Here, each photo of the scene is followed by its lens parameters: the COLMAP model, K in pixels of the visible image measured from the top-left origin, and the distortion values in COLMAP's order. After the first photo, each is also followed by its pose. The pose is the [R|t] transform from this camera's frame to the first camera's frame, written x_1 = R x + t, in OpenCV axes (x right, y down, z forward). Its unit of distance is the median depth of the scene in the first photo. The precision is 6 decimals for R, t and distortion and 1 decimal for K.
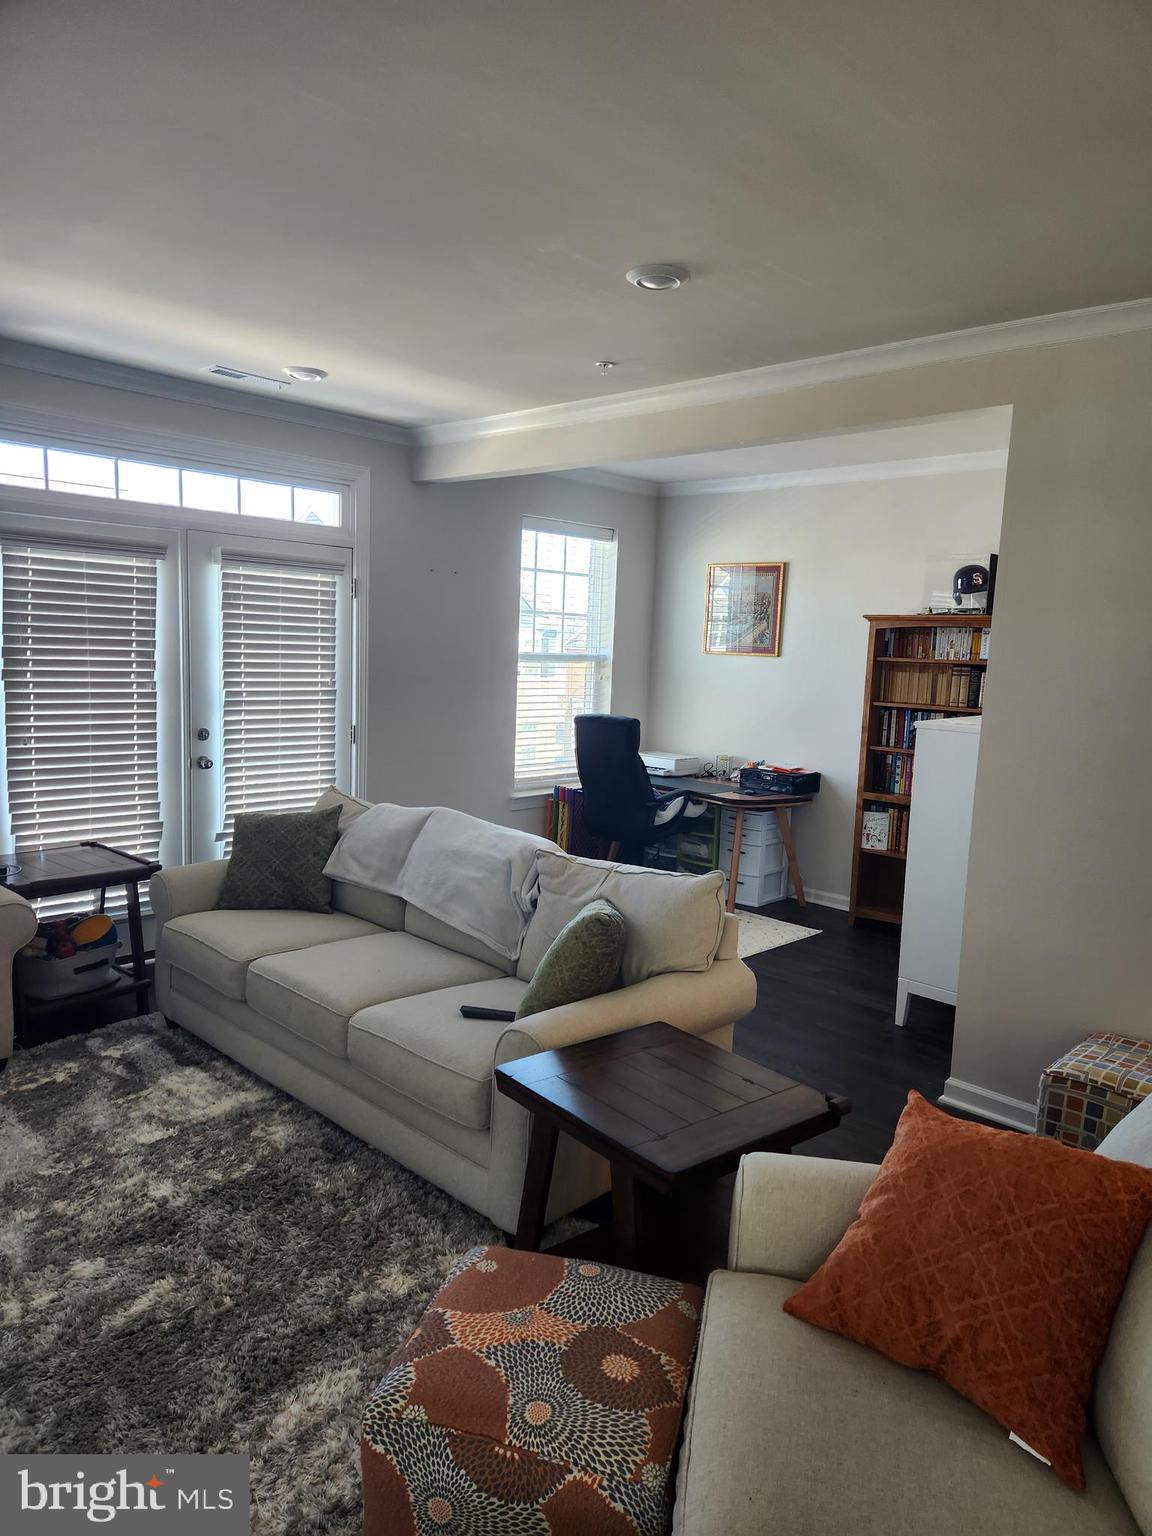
lens RADIAL K [[1021.0, 0, 583.5], [0, 1021.0, 764.8], [0, 0, 1]] dist [0.069004, -0.063354]
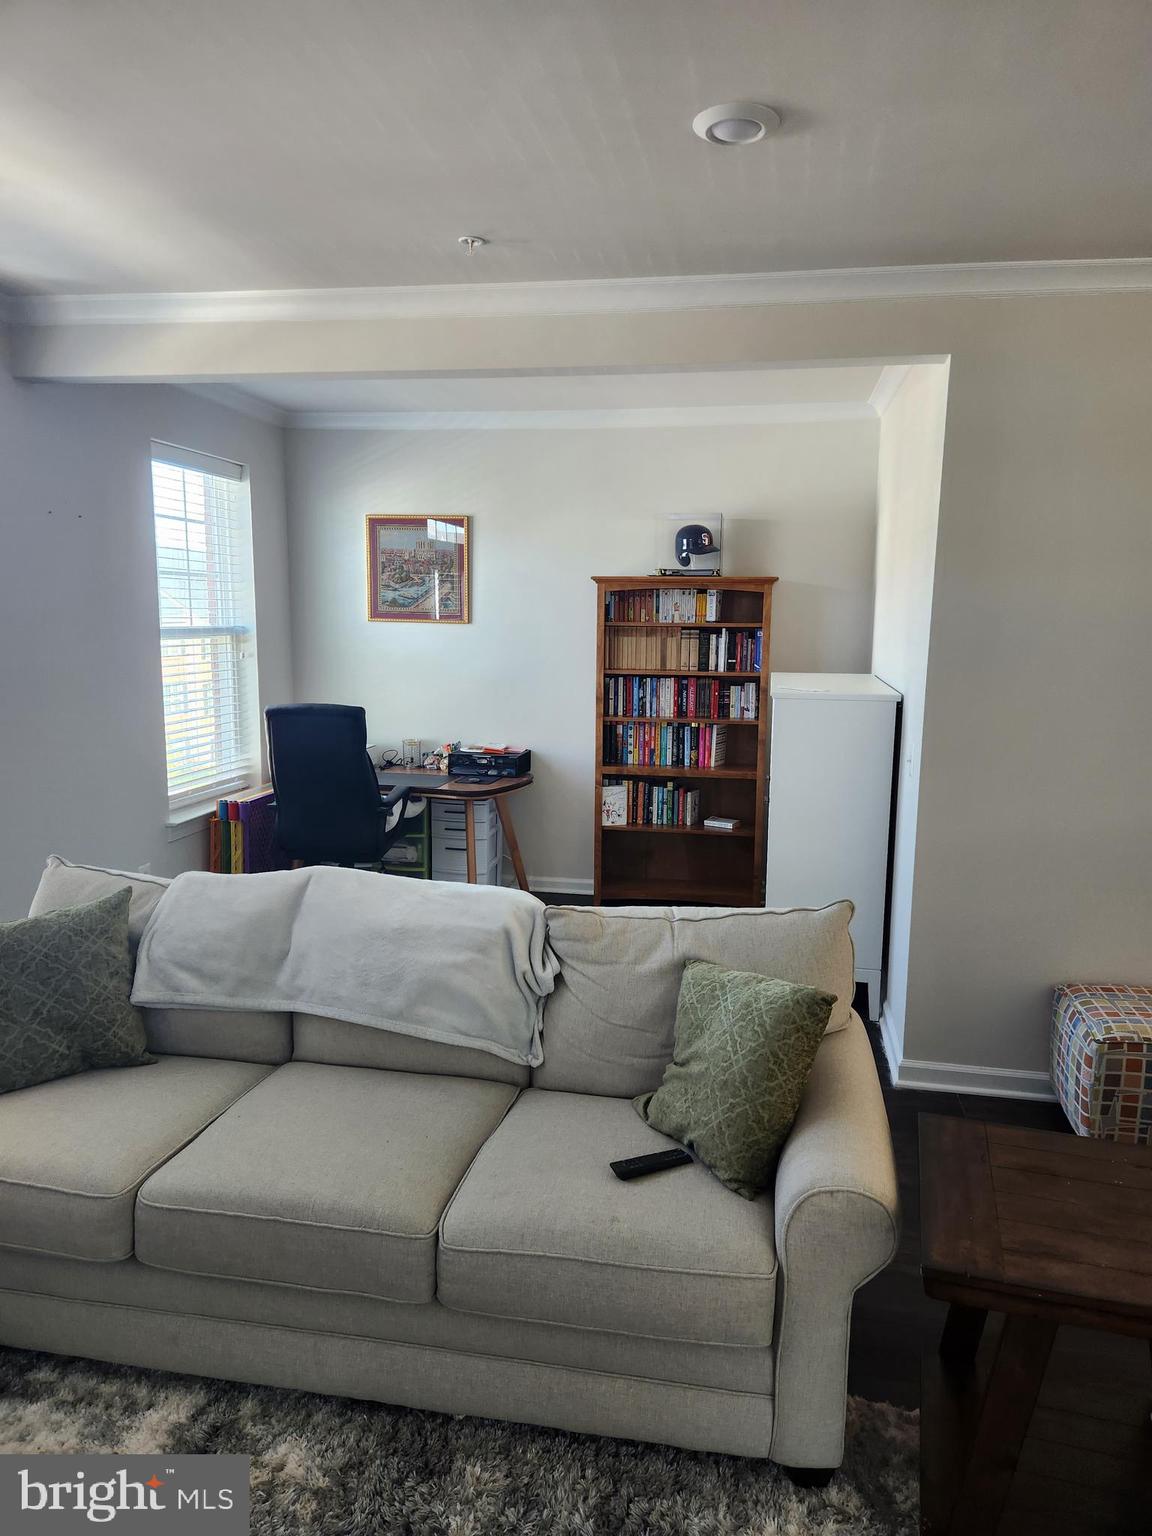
lens RADIAL K [[1021.0, 0, 583.7], [0, 1021.0, 761.9], [0, 0, 1]] dist [0.069004, -0.063354]
pose [[0.829548, -0.106824, 0.548122, -0.260653], [0.085079, 0.994251, 0.065008, -0.041394], [-0.551916, -0.007294, 0.833868, 0.240666]]
